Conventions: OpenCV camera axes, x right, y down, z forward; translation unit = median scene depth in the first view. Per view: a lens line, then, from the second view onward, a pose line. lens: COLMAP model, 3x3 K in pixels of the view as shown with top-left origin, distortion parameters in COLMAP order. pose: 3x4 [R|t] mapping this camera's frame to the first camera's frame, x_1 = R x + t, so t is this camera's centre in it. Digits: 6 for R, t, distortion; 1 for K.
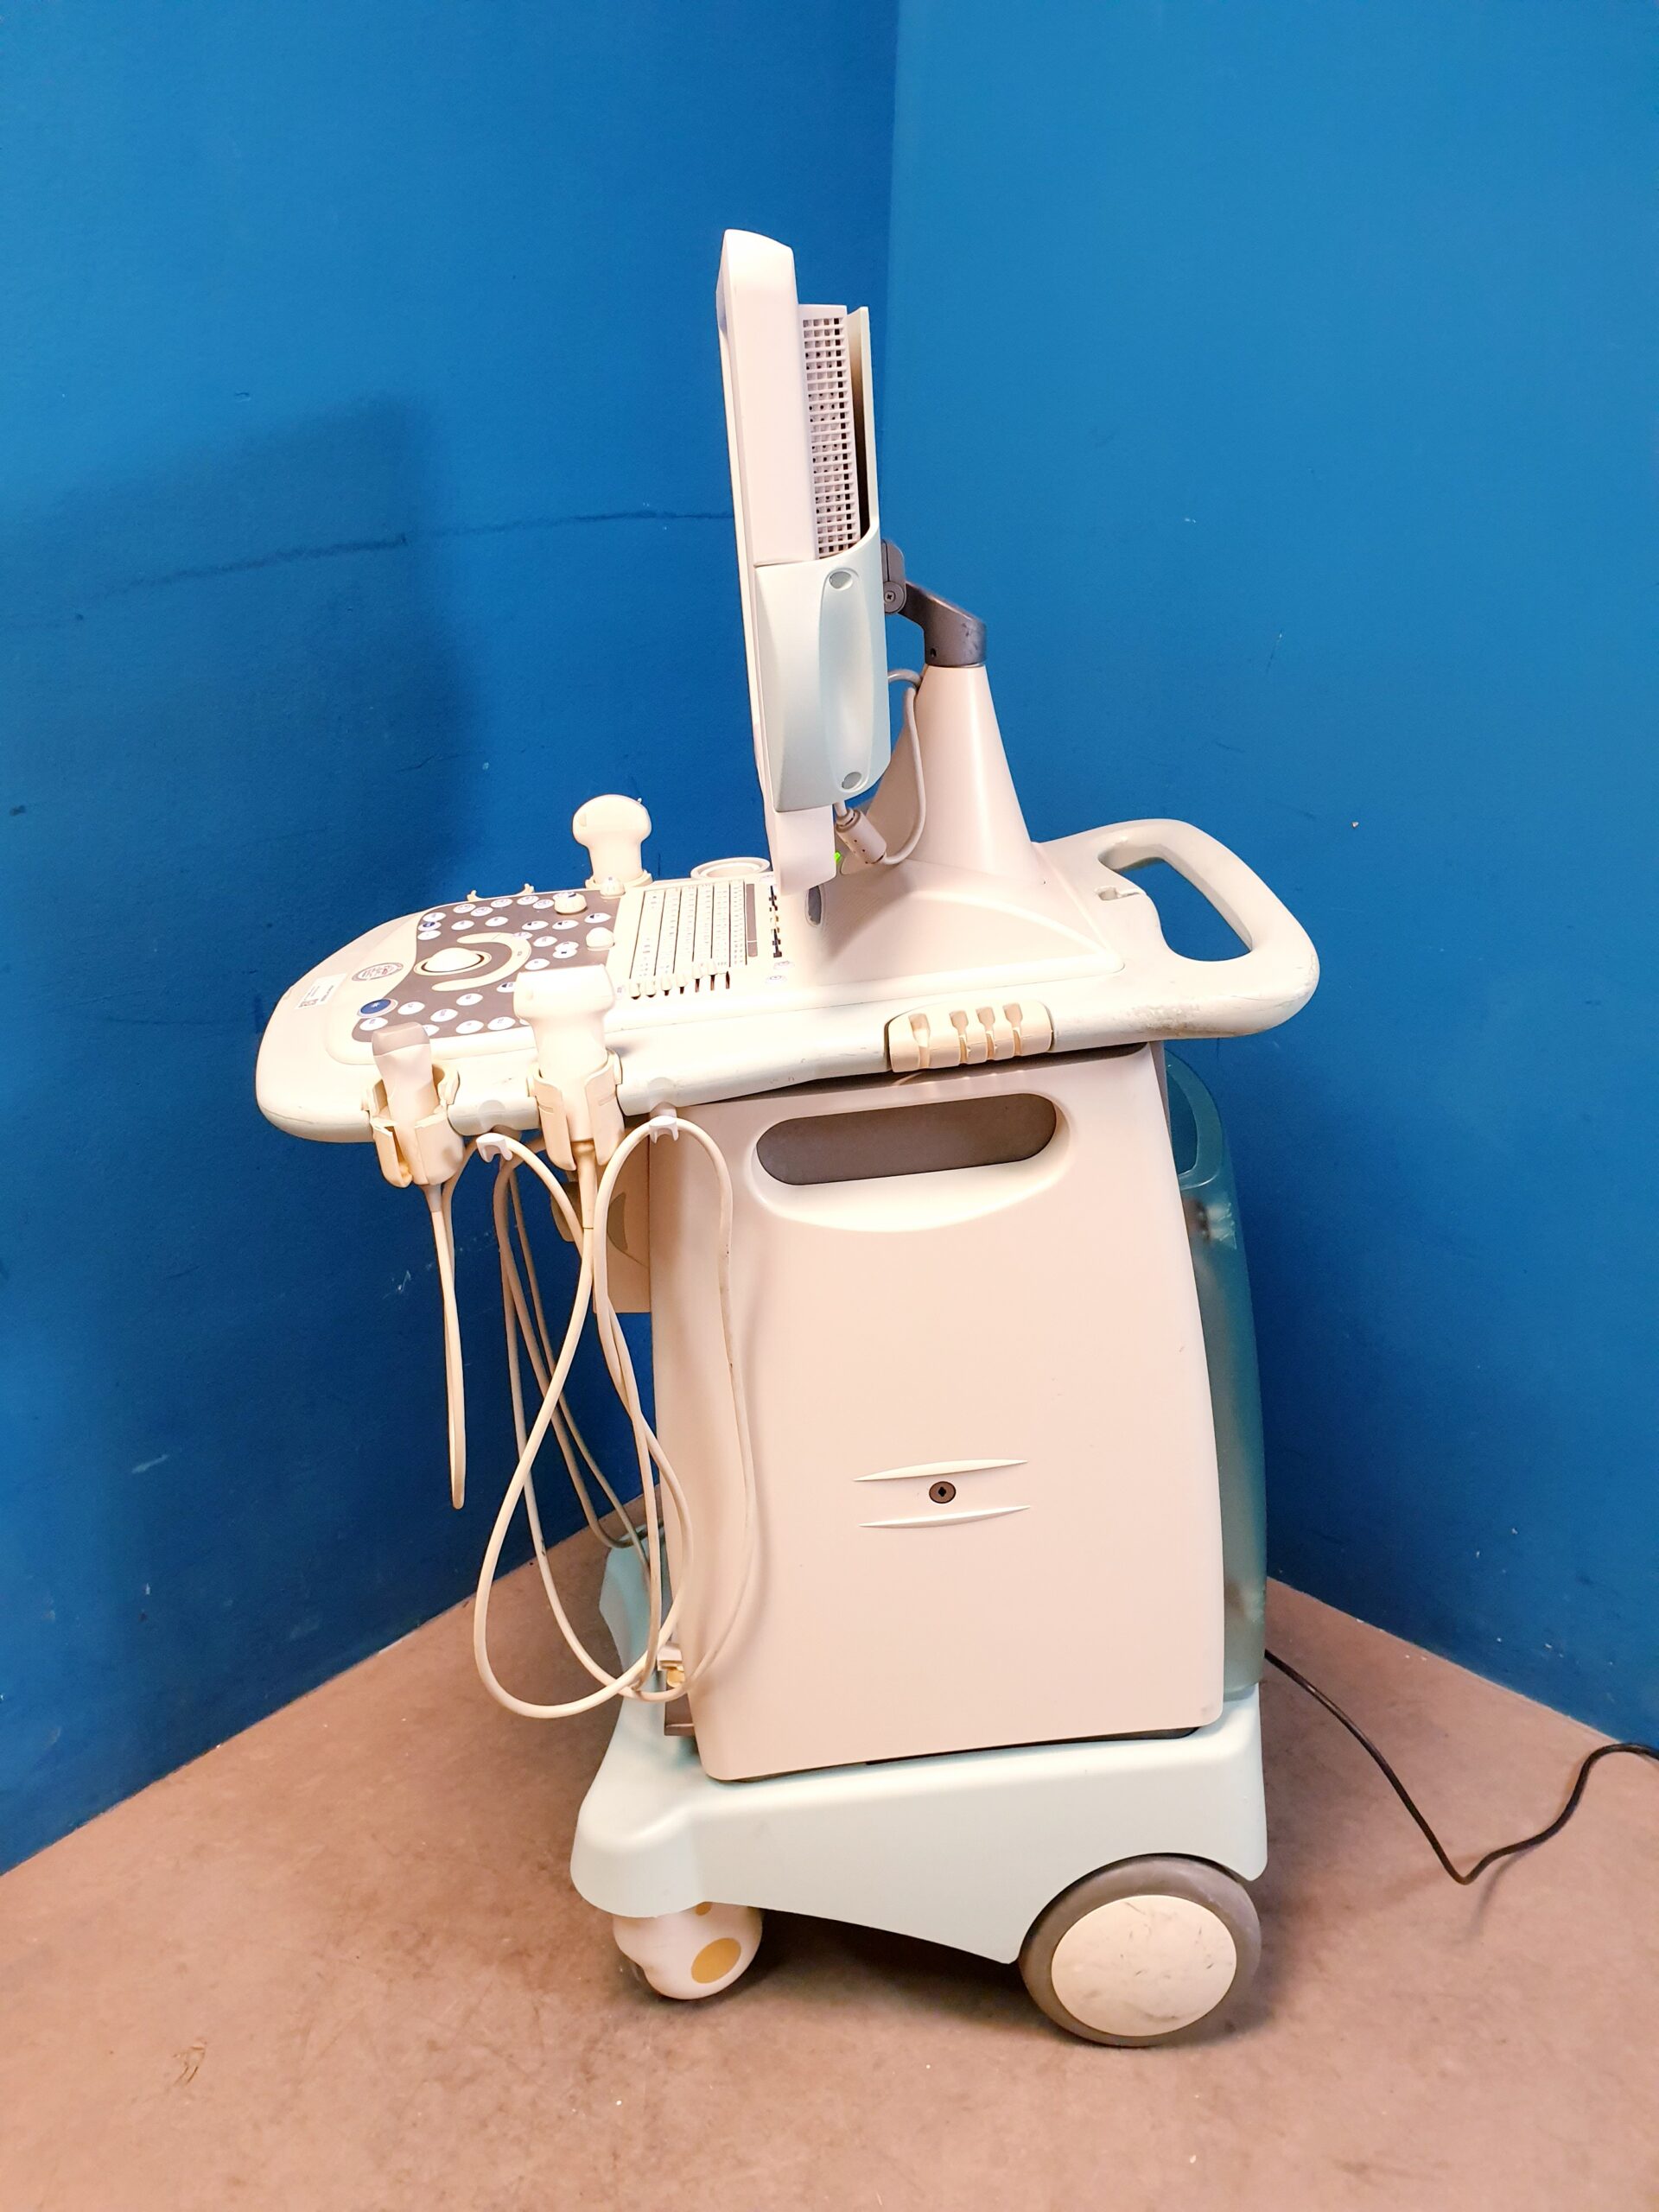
lens RADIAL K [[1685.1, 0, 814.3], [0, 1685.1, 1105.9], [0, 0, 1]] dist [0.034327, -0.008228]
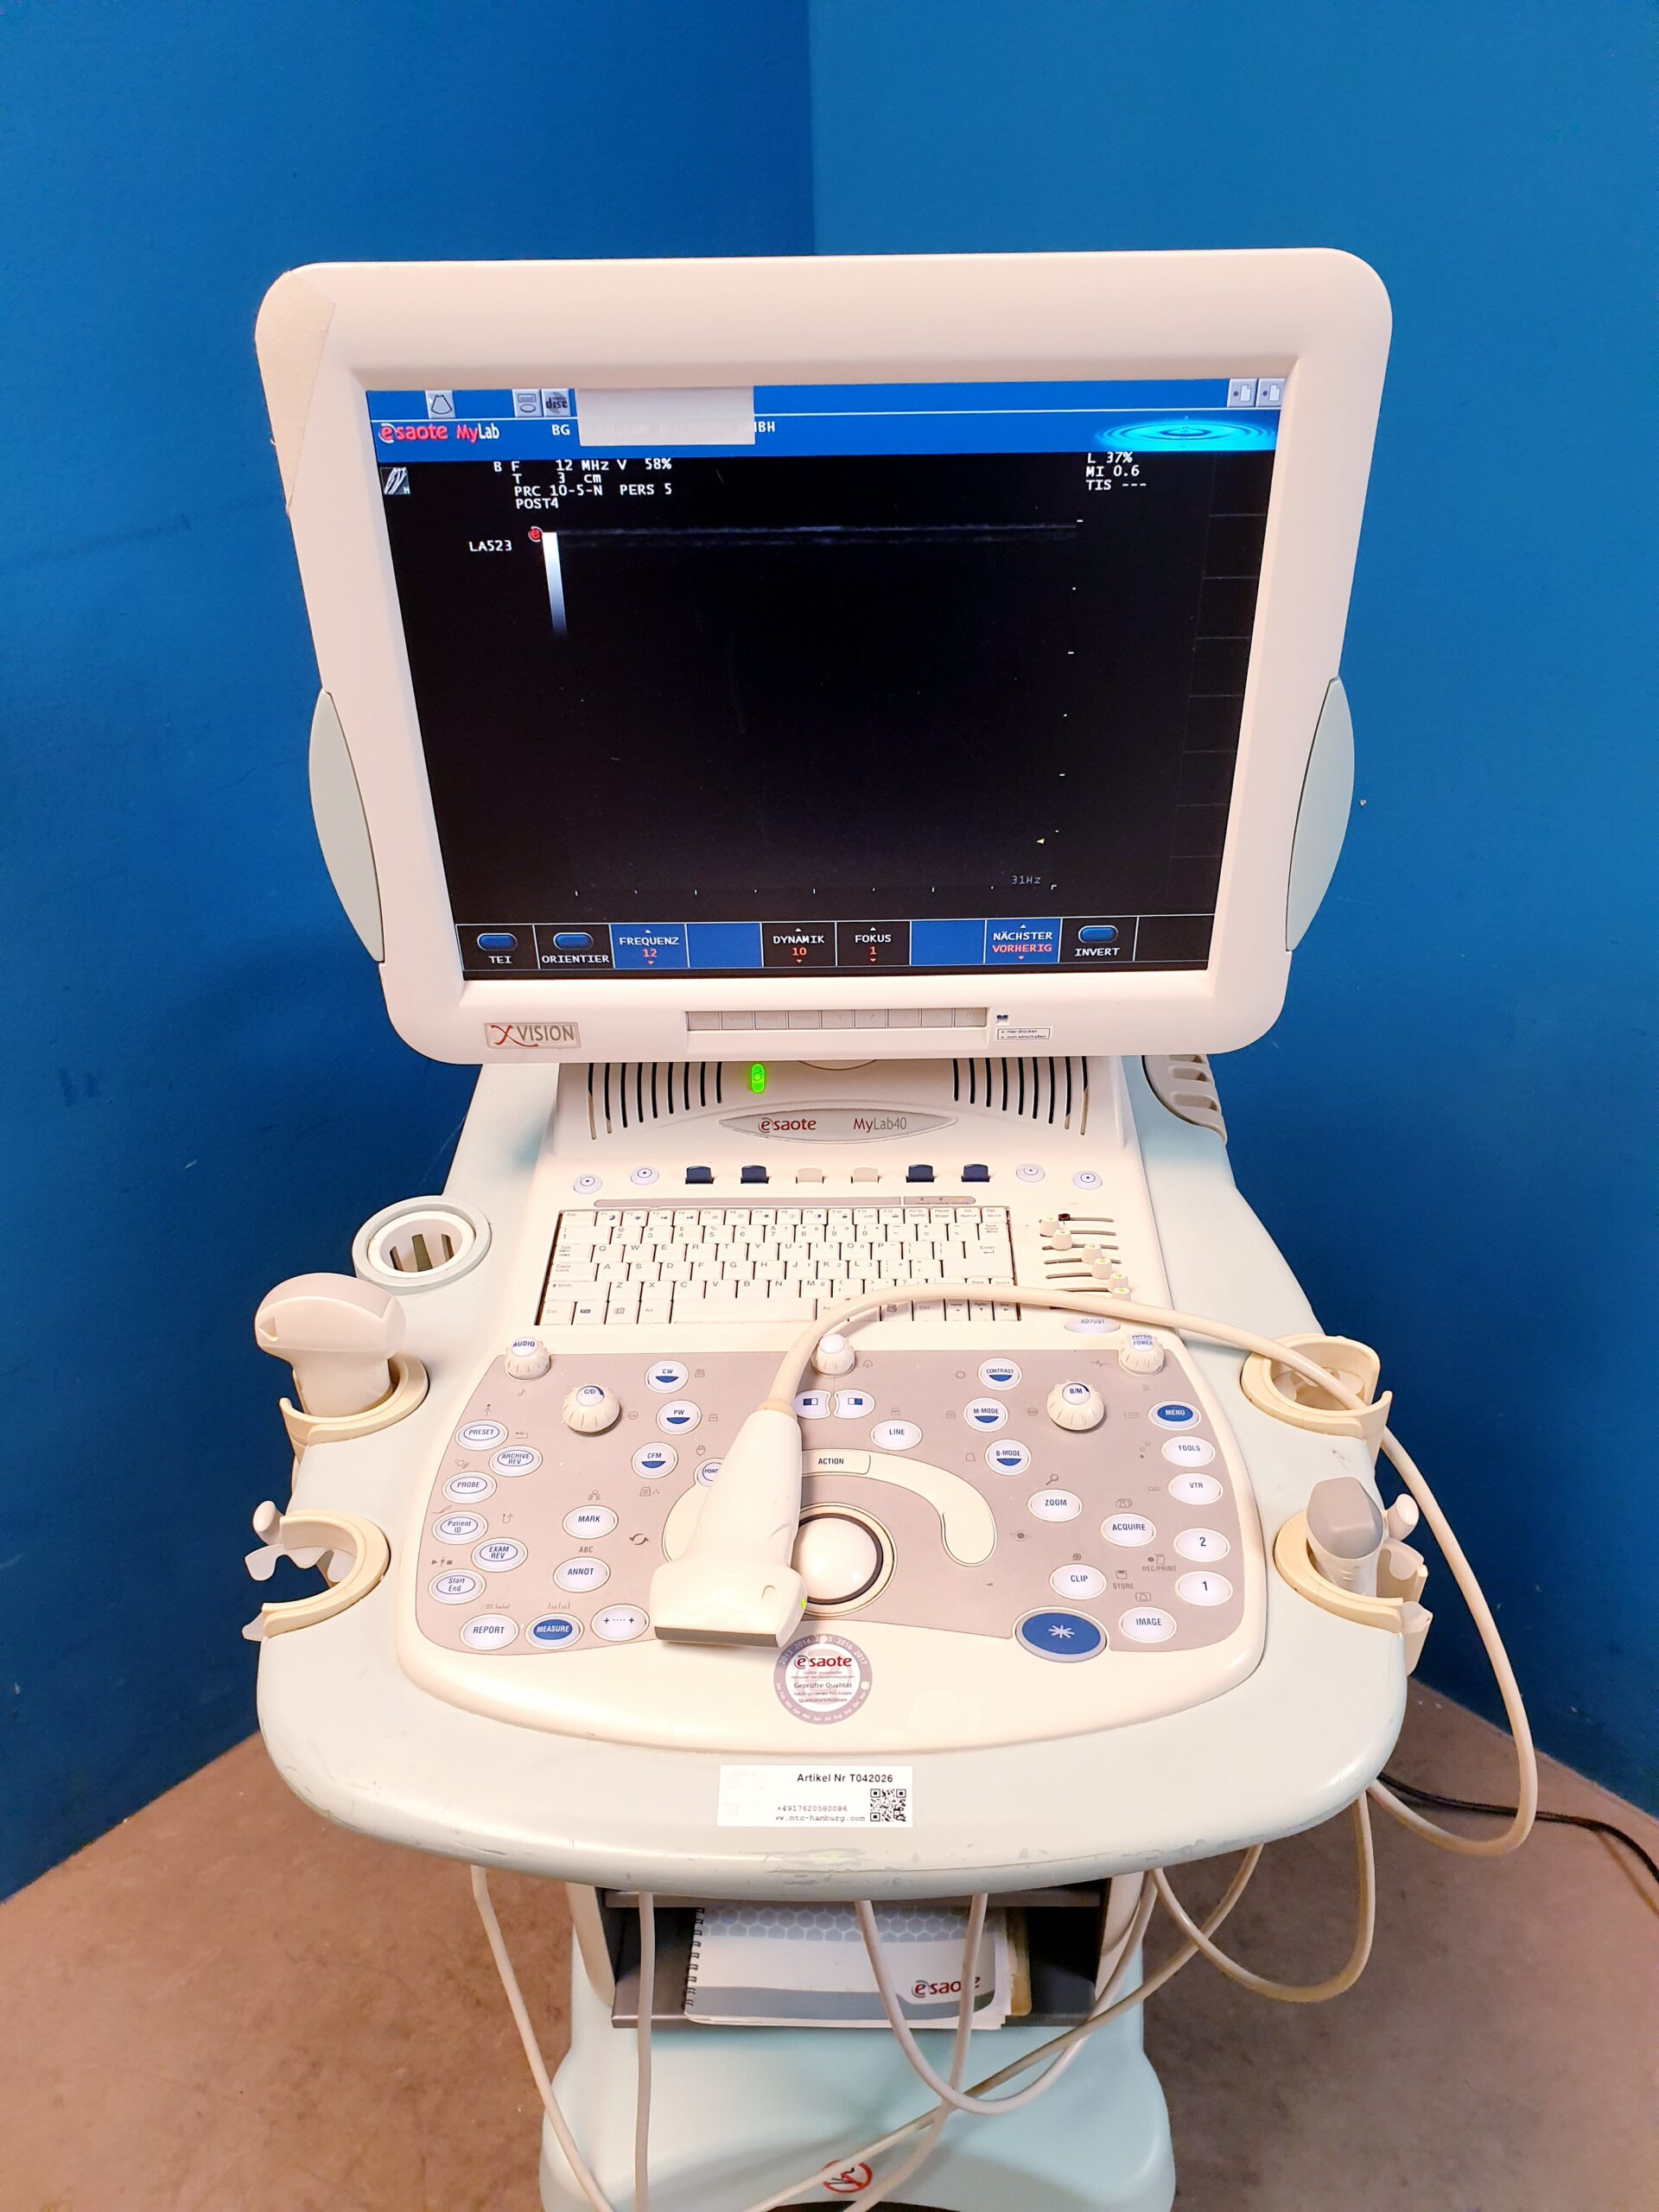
lens RADIAL K [[1685.1, 0, 849.6], [0, 1685.1, 1087.7], [0, 0, 1]] dist [0.034327, -0.008228]
pose [[0.998268, -0.015772, -0.056679, 0.127992], [0.023143, 0.991001, 0.131842, -0.163935], [0.054089, -0.132925, 0.989649, 0.160478]]
